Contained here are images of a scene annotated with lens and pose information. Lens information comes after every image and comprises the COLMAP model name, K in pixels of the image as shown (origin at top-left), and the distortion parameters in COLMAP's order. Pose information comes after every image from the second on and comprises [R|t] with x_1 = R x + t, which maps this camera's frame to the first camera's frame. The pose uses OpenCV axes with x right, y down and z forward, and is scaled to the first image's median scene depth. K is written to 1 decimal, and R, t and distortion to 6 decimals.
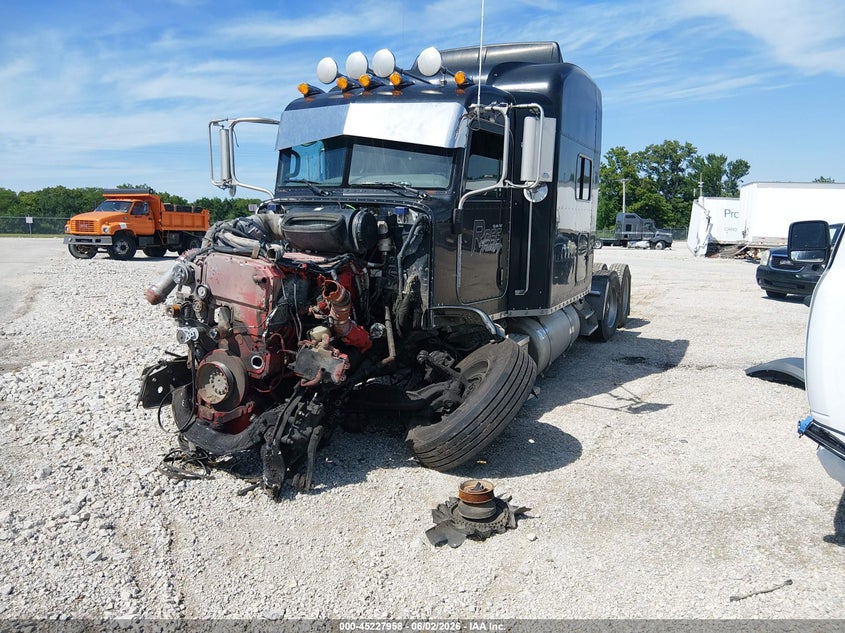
lens RADIAL K [[597.8, 0, 394.1], [0, 597.8, 321.8], [0, 0, 1]] dist [0.096722, -0.131415]
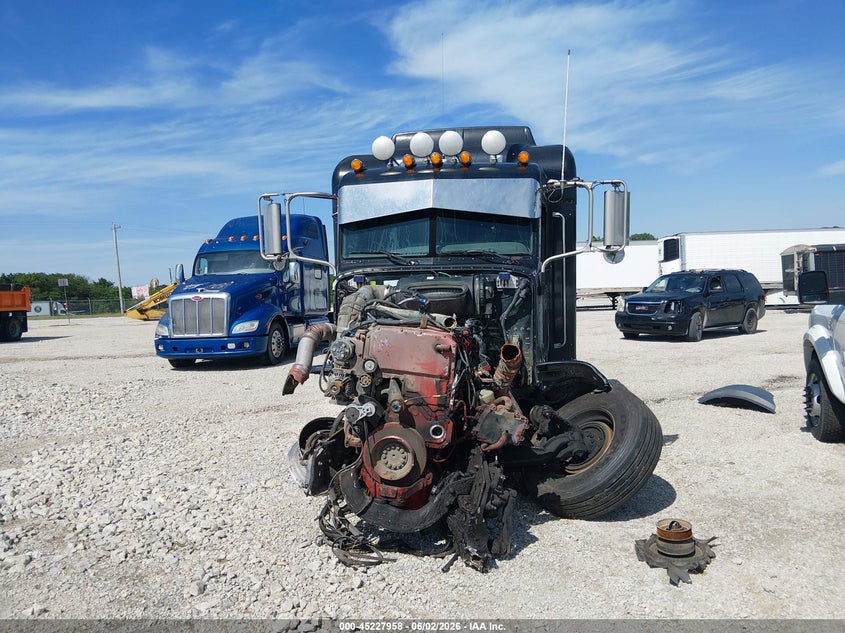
lens RADIAL K [[597.8, 0, 394.1], [0, 597.8, 321.8], [0, 0, 1]] dist [0.096722, -0.131415]
pose [[0.959297, -0.061438, 0.275636, -0.540442], [0.089511, 0.991871, -0.090444, -0.028966], [-0.267838, 0.111435, 0.956998, 0.043787]]
